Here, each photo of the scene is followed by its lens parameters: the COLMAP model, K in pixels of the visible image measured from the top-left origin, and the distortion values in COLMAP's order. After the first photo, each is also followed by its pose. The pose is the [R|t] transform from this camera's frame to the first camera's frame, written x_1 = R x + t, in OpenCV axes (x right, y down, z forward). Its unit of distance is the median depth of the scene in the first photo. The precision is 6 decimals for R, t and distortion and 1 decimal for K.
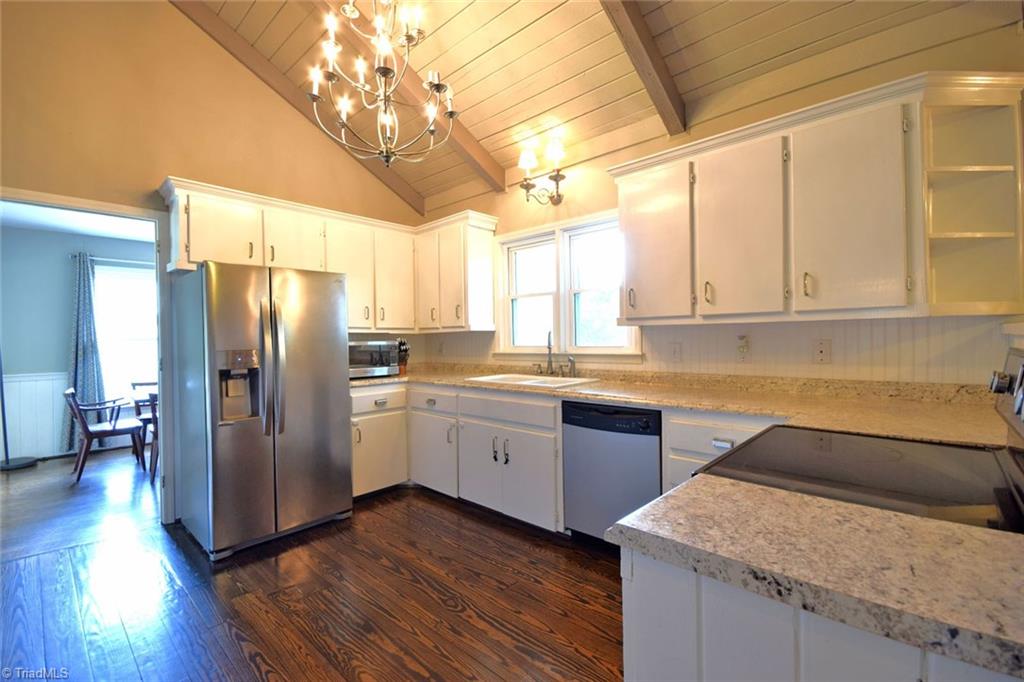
lens RADIAL K [[455.0, 0, 509.5], [0, 455.0, 339.9], [0, 0, 1]] dist [0.003795, -0.001669]
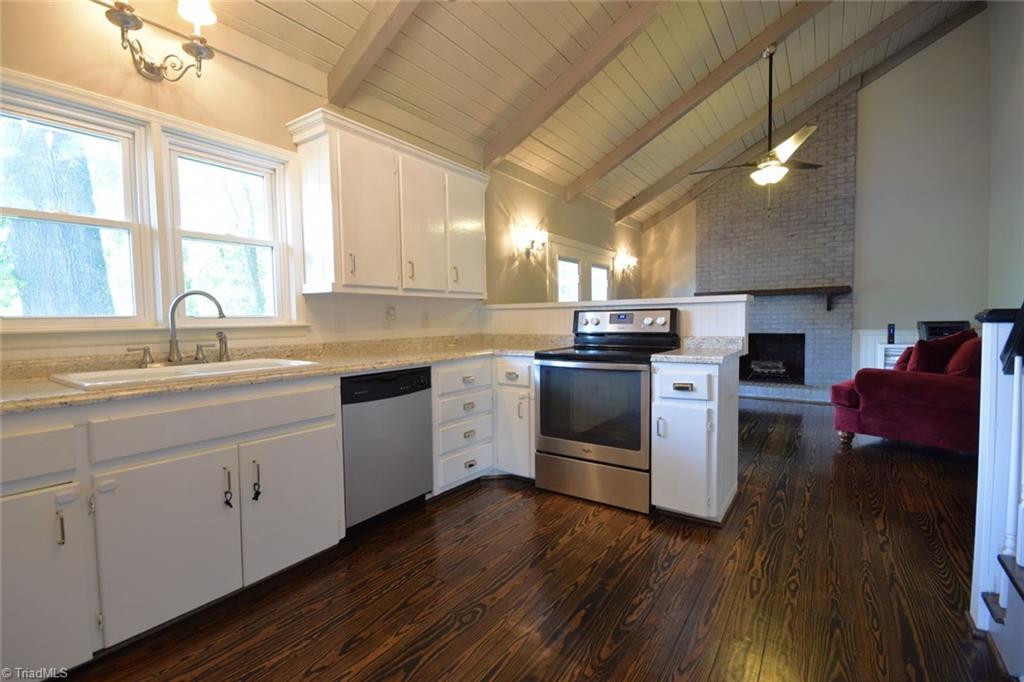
lens RADIAL K [[455.0, 0, 513.2], [0, 455.0, 340.9], [0, 0, 1]] dist [0.003795, -0.001669]
pose [[-0.154120, -0.027790, 0.987661, -0.750614], [0.023419, 0.999221, 0.031770, 0.048893], [-0.987775, 0.028026, -0.153349, 0.832365]]
